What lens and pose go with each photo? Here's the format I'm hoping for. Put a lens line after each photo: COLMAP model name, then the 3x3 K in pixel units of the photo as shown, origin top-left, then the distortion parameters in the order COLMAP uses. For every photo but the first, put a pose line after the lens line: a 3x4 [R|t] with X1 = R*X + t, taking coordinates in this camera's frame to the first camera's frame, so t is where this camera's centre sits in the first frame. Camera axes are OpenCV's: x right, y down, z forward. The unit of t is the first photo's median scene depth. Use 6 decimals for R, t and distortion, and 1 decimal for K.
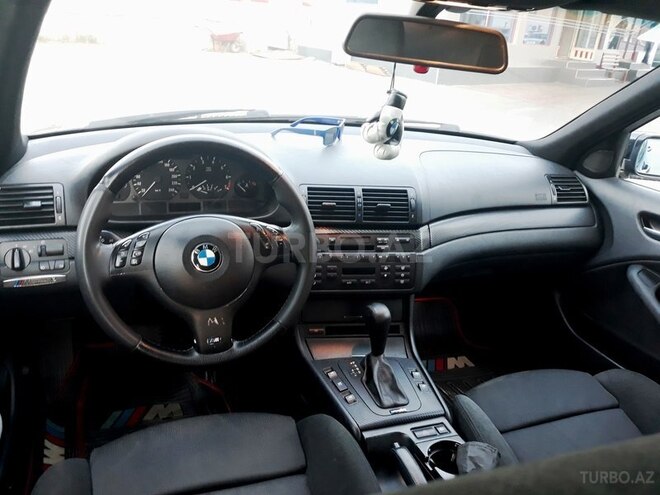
lens RADIAL K [[557.4, 0, 330.0], [0, 557.4, 247.5], [0, 0, 1]] dist [0.003113, -0.006974]
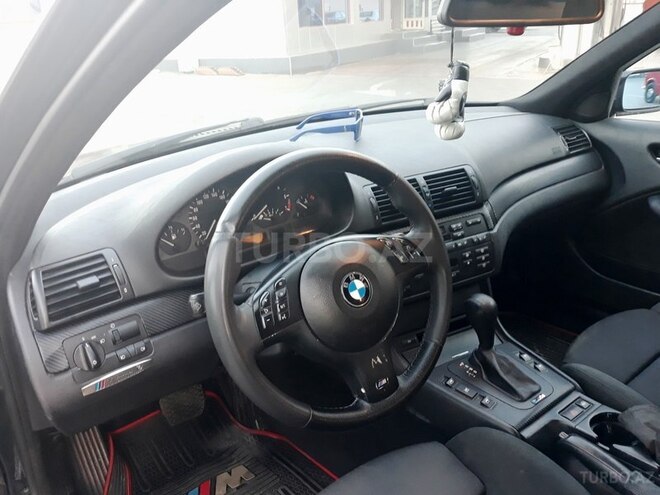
lens RADIAL K [[557.4, 0, 330.0], [0, 557.4, 247.5], [0, 0, 1]] dist [0.003113, -0.006974]
pose [[0.947299, -0.237109, 0.215415, -0.322432], [0.236037, 0.971247, 0.031074, -0.059700], [-0.216589, 0.021410, 0.976028, 0.147785]]
